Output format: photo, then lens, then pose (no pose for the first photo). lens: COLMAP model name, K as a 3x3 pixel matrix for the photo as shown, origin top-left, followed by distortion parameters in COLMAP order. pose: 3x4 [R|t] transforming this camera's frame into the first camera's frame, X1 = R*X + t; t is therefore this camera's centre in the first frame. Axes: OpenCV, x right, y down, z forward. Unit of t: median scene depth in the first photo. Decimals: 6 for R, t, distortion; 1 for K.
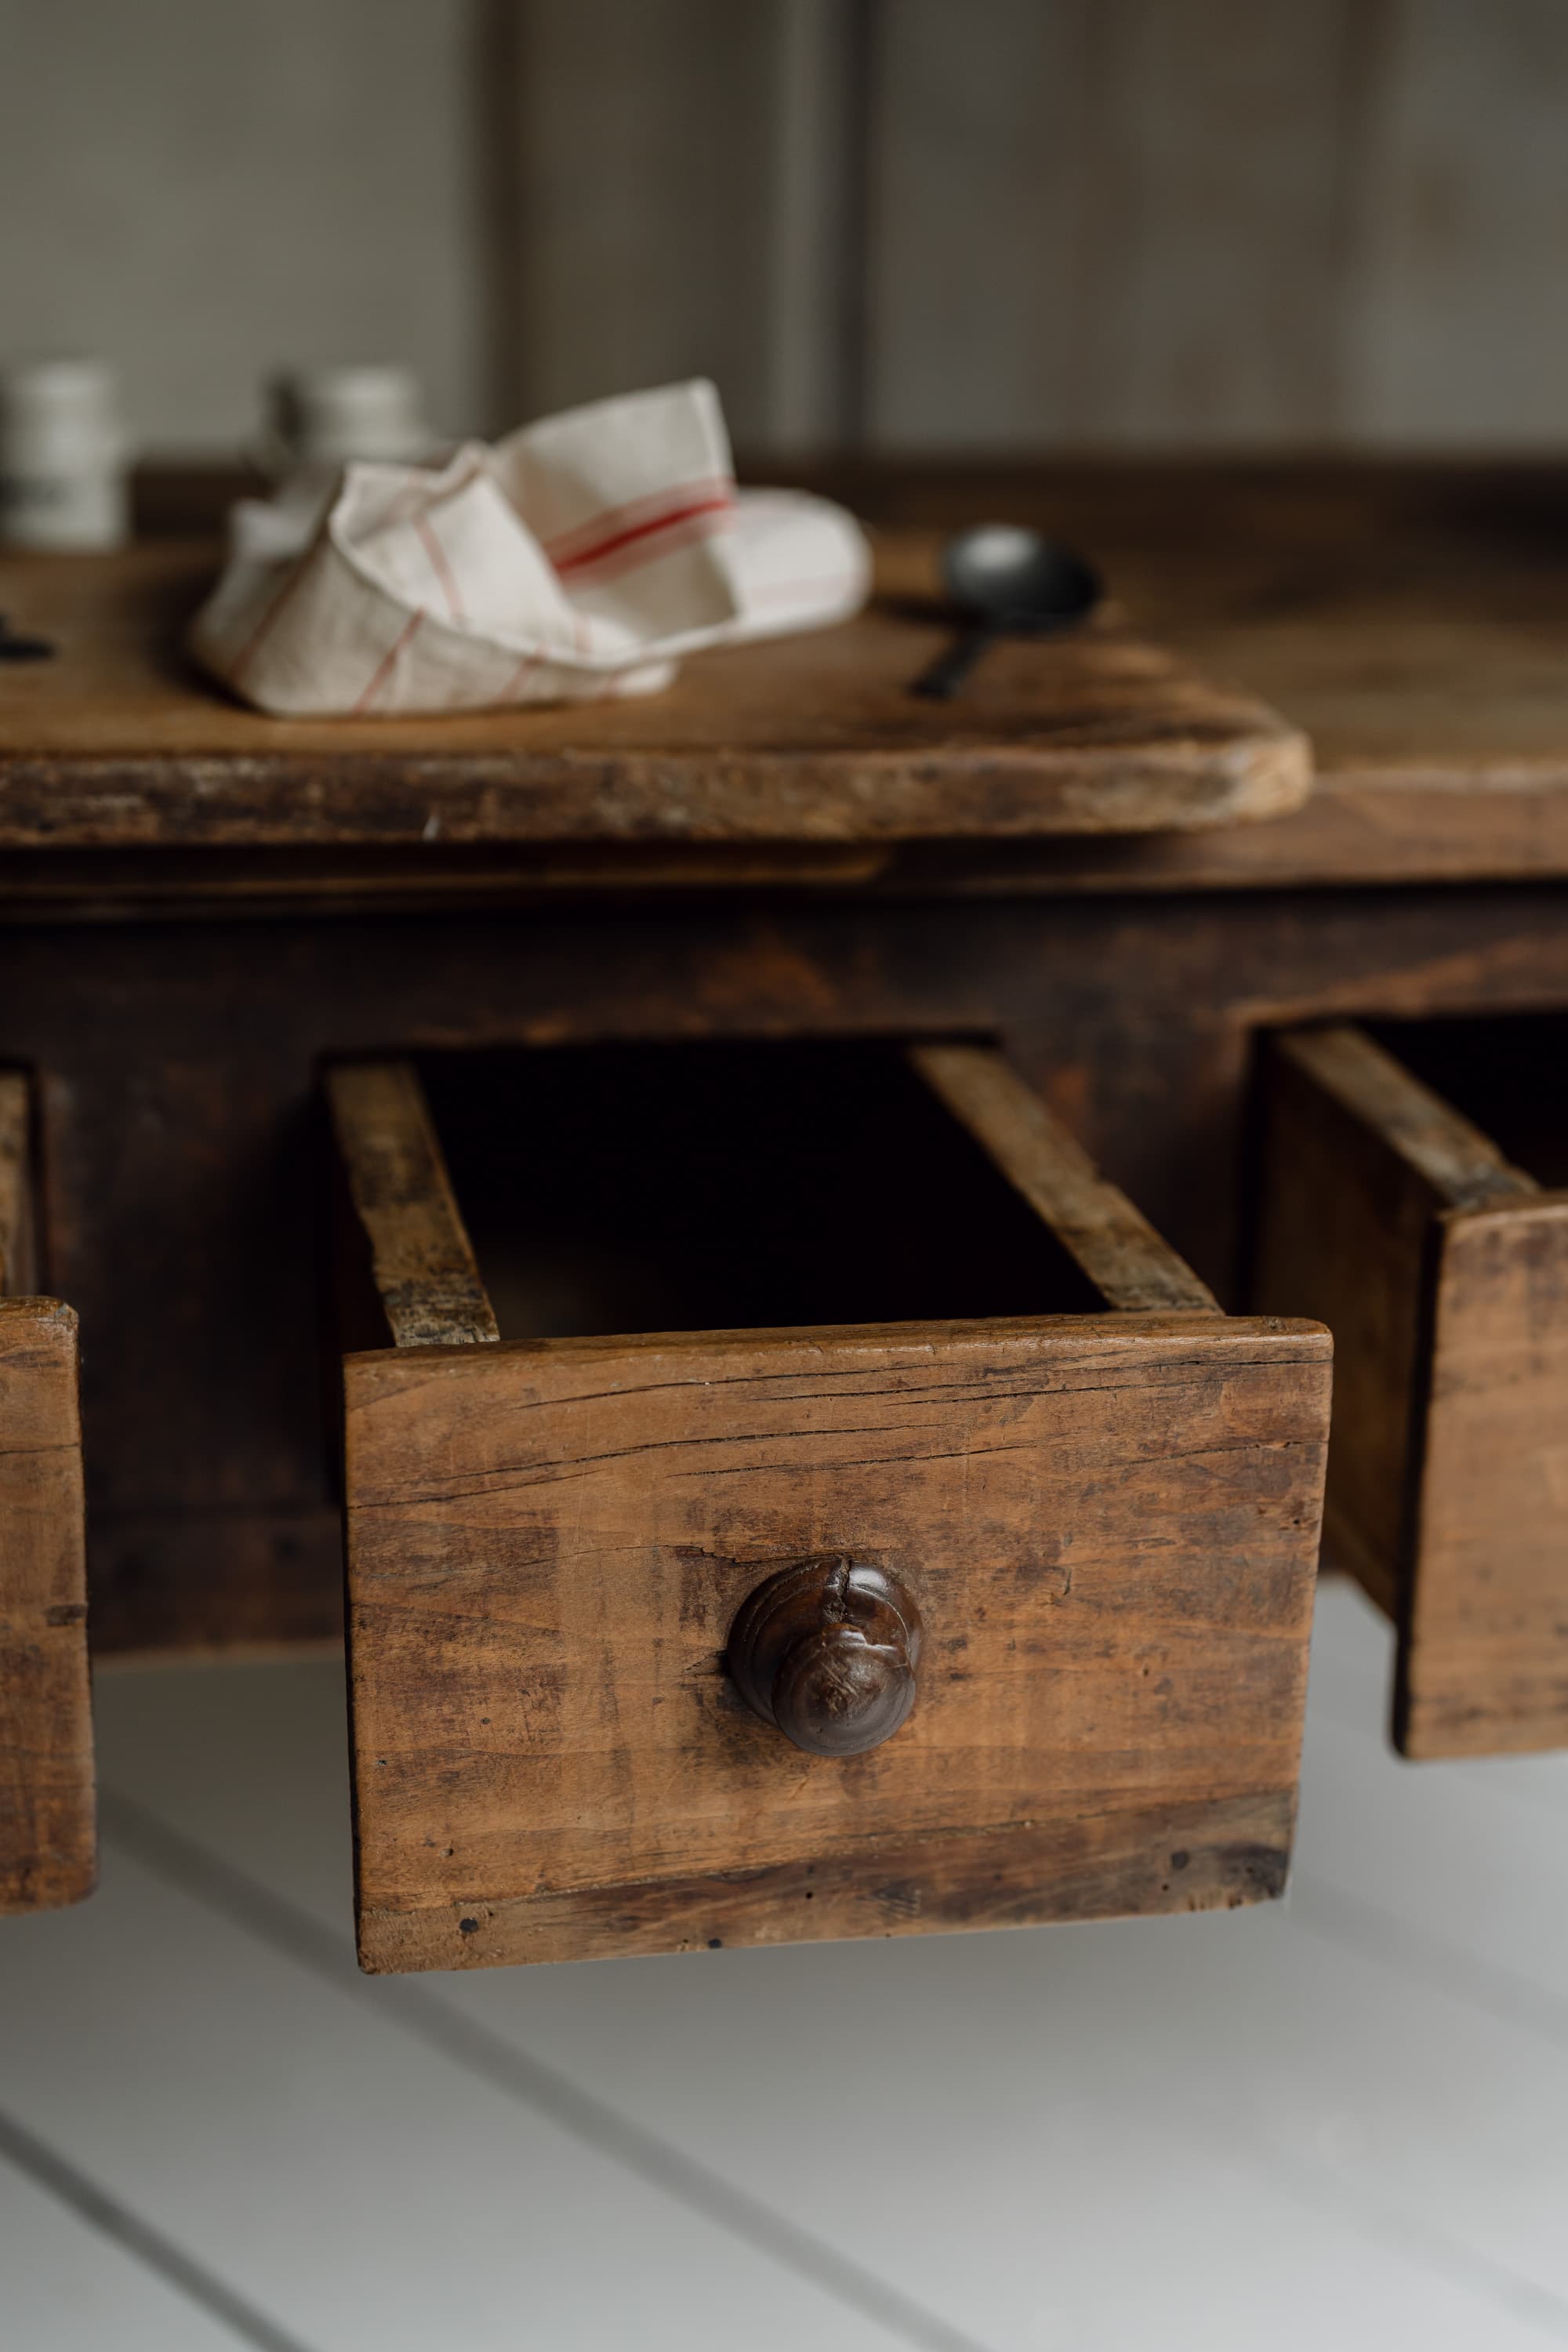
lens RADIAL K [[3325.4, 0, 793.8], [0, 3325.4, 1187.6], [0, 0, 1]] dist [-0.023533, 0.211768]
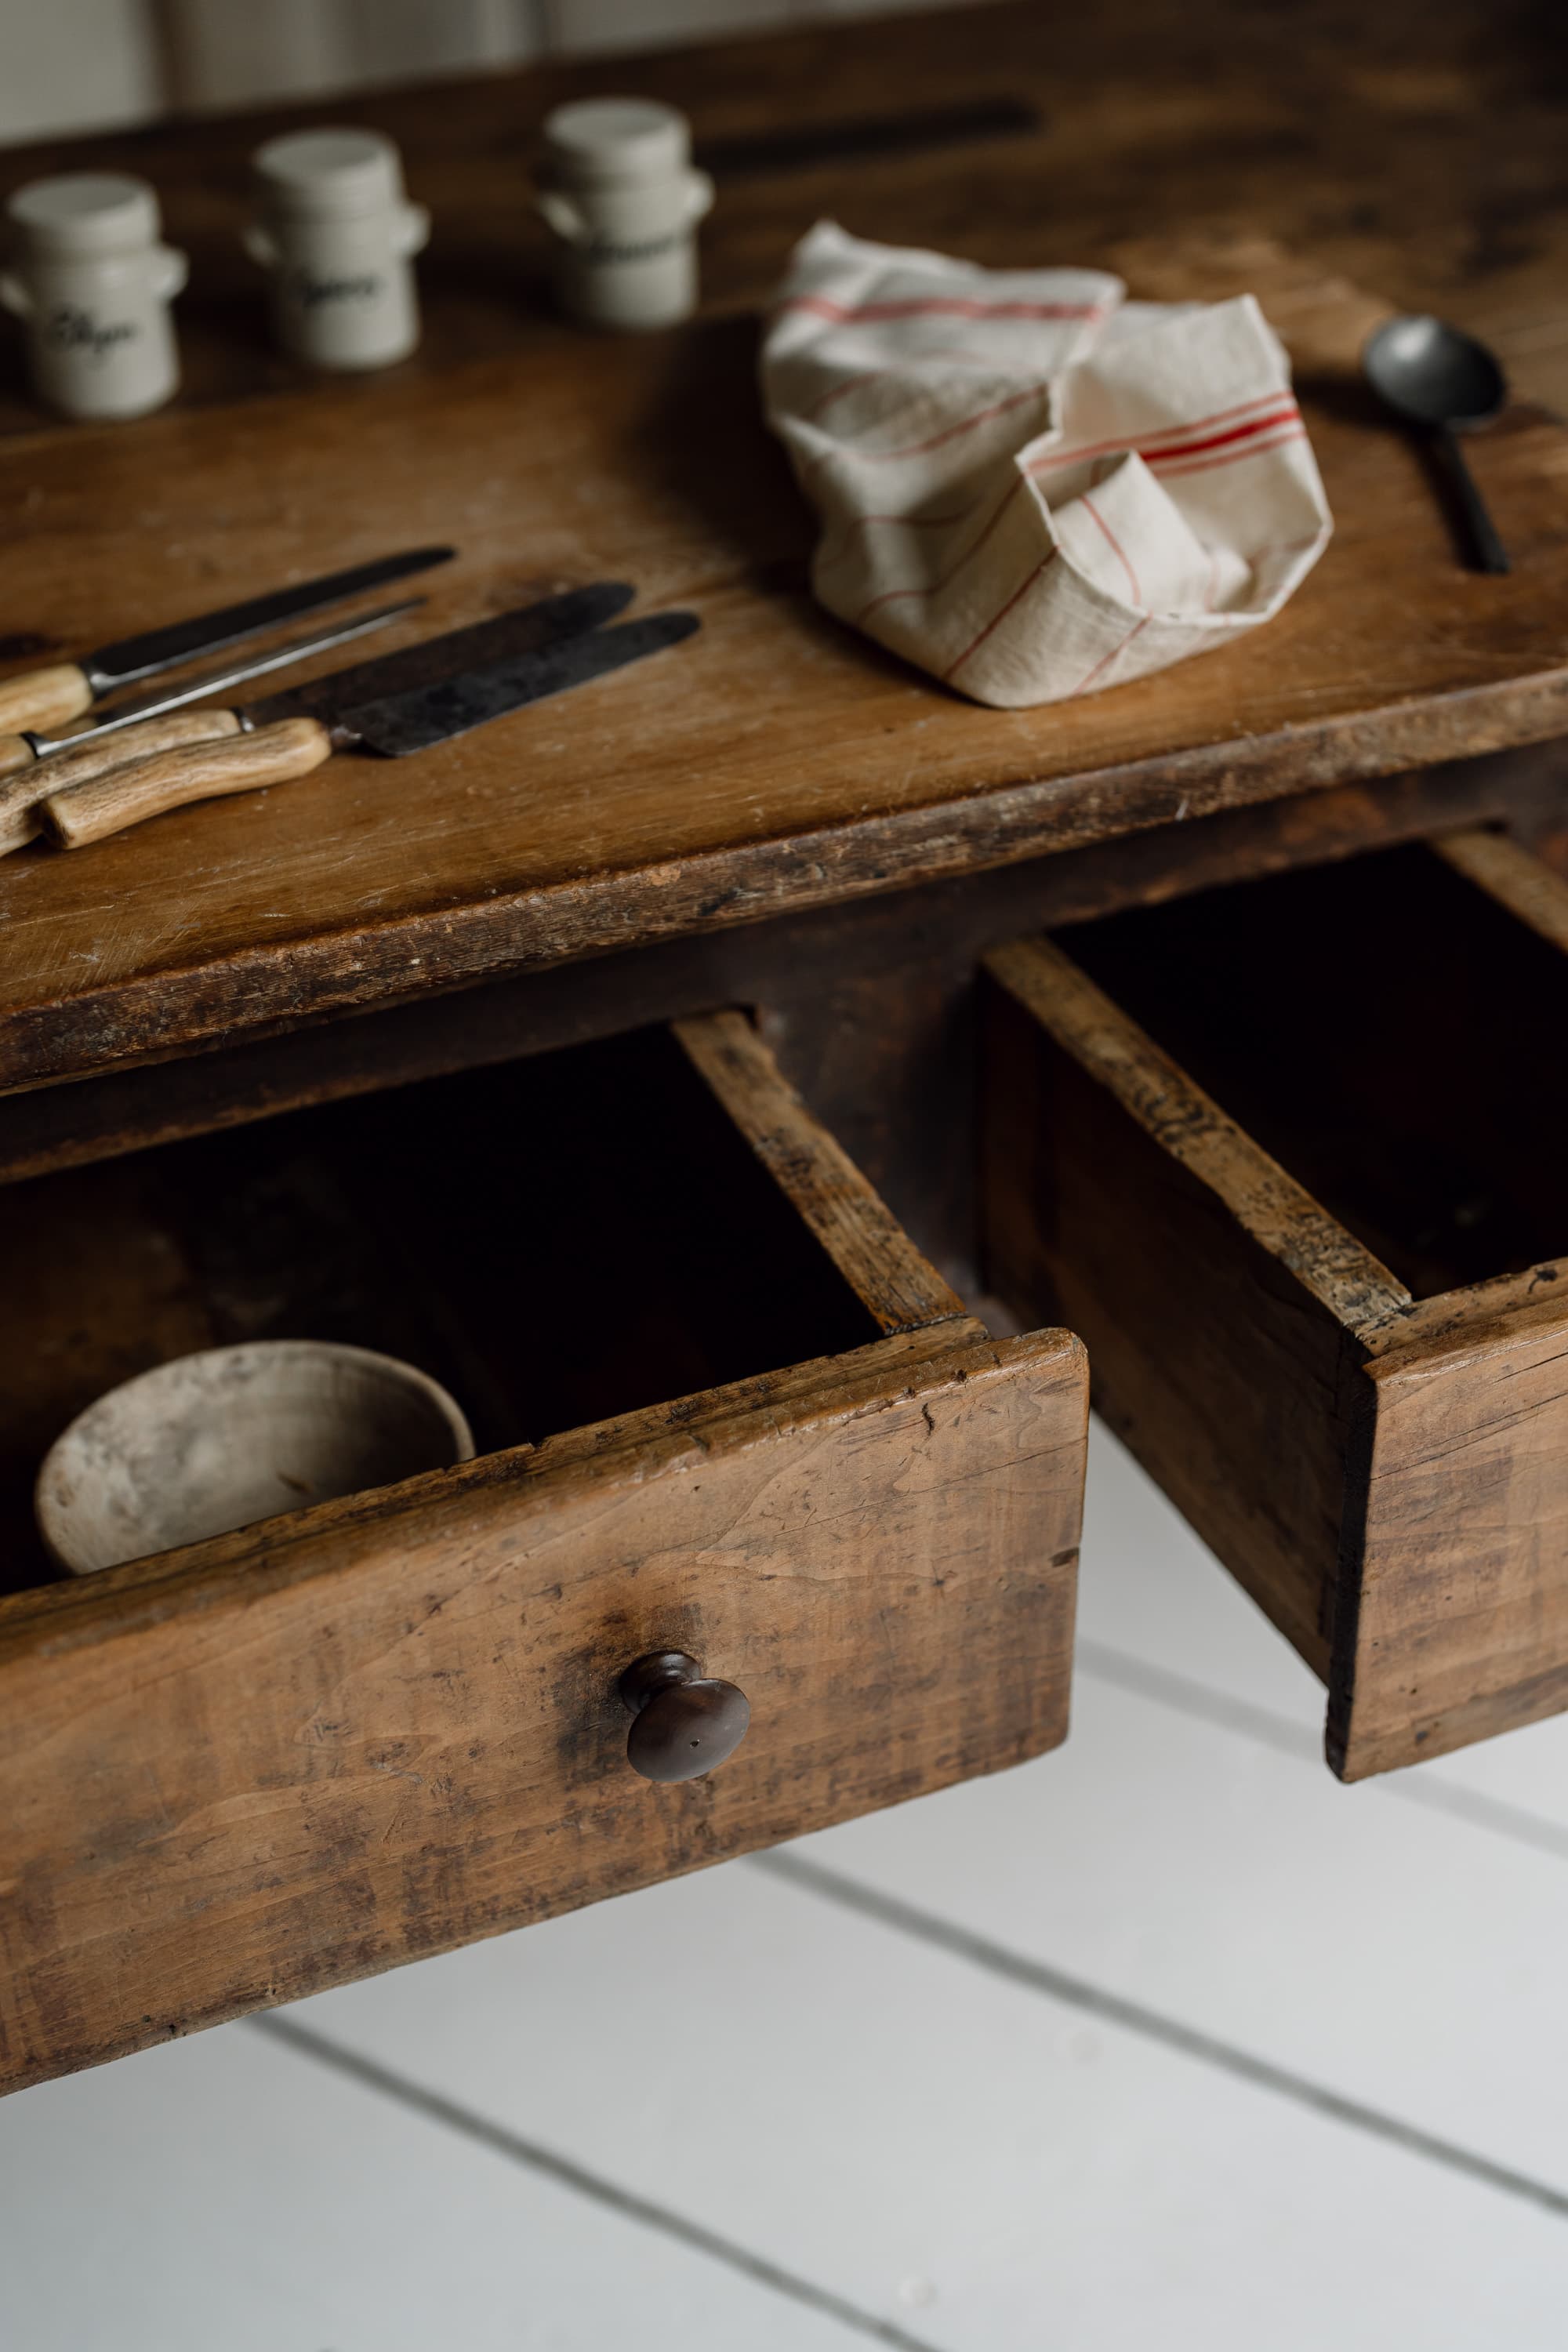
lens RADIAL K [[3325.4, 0, 793.8], [0, 3325.4, 1187.6], [0, 0, 1]] dist [-0.023533, 0.211768]
pose [[0.974452, -0.164566, 0.152847, -0.482647], [0.115512, 0.950844, 0.287320, -0.364538], [-0.192617, -0.262324, 0.945561, -0.101467]]
